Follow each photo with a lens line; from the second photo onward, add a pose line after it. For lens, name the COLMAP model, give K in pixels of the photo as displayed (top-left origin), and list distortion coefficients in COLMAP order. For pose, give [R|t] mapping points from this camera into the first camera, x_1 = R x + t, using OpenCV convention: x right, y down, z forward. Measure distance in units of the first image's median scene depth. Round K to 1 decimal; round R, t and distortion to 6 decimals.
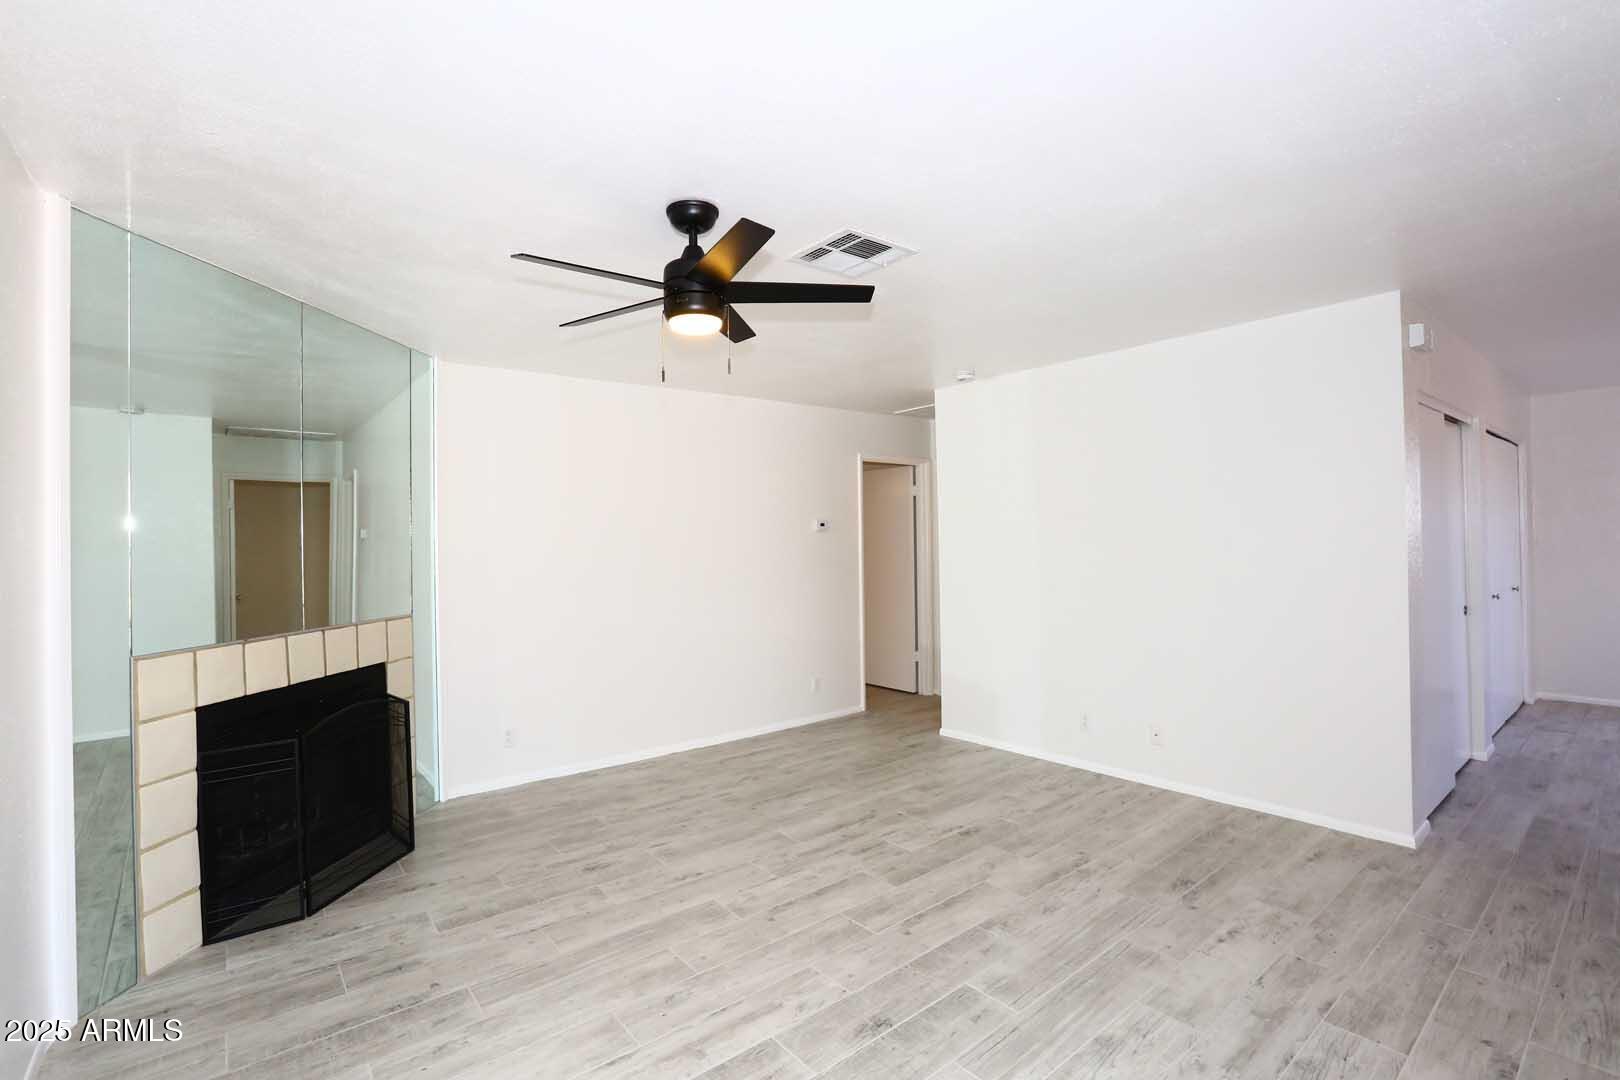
lens RADIAL K [[743.9, 0, 794.5], [0, 743.9, 532.8], [0, 0, 1]] dist [-0.022404, 0.002109]
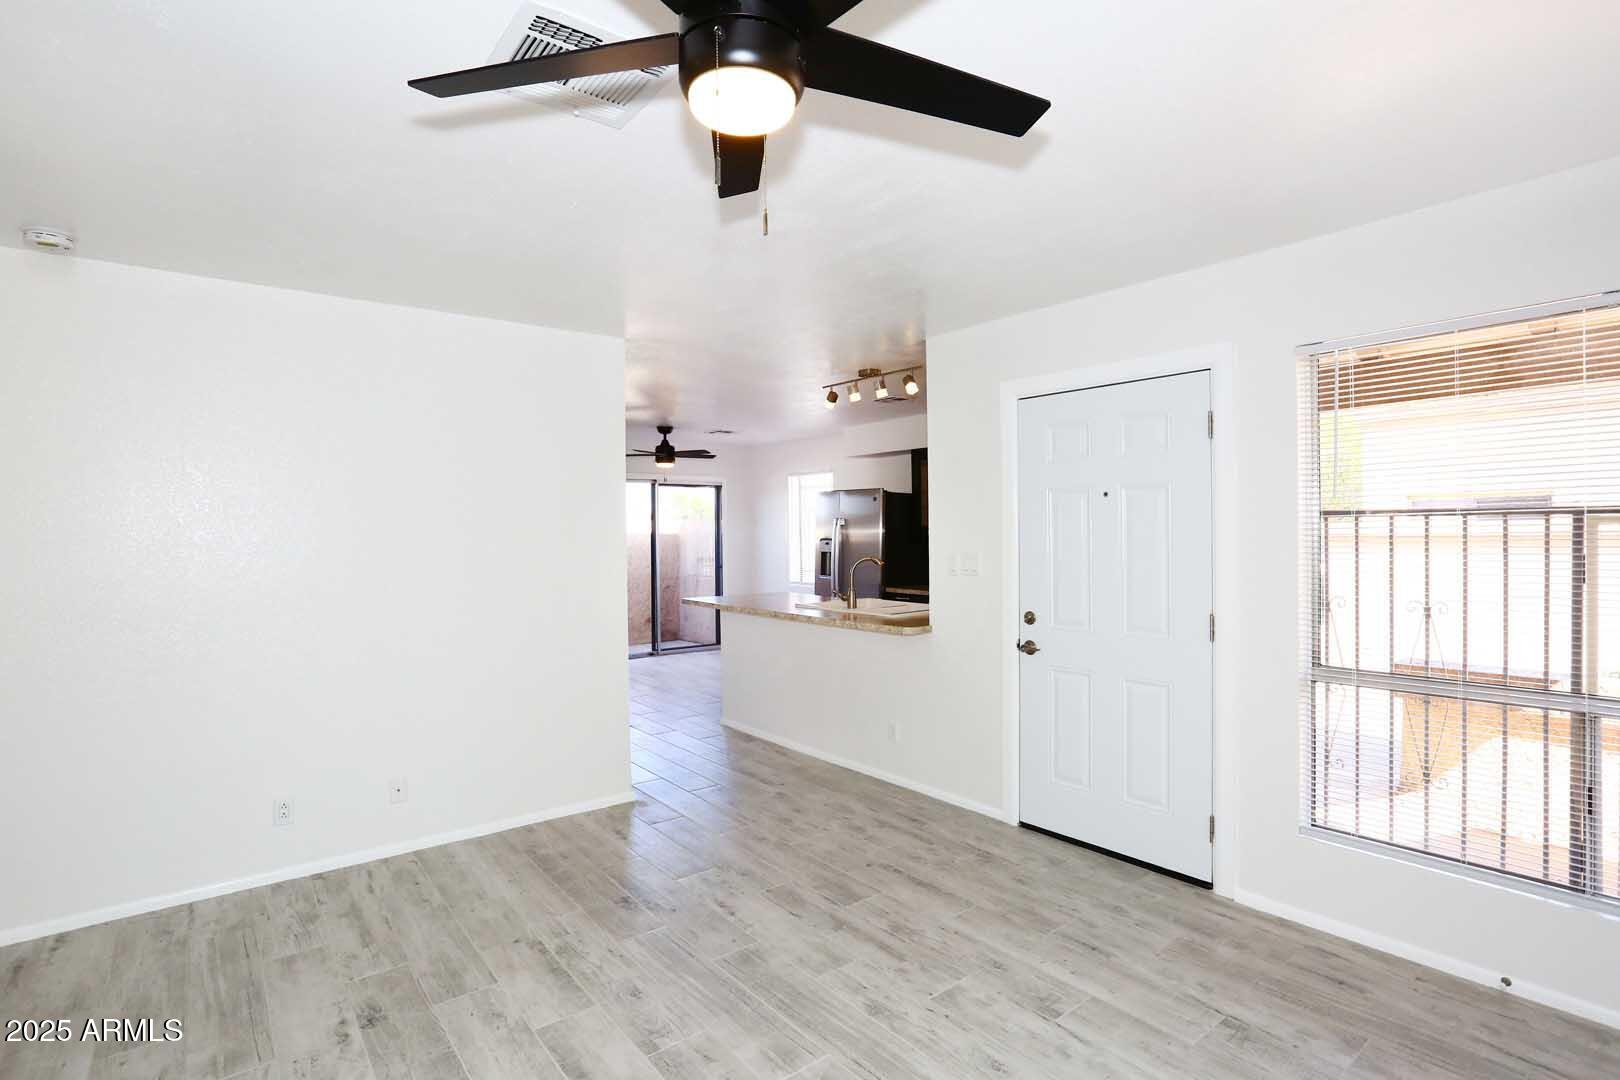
lens RADIAL K [[763.7, 0, 799.1], [0, 763.7, 541.7], [0, 0, 1]] dist [-0.016490, 0.003224]
pose [[0.024482, 0.002395, 0.999697, -0.445097], [-0.003385, 0.999992, -0.002312, -0.013281], [-0.999695, -0.003327, 0.024489, 0.649027]]
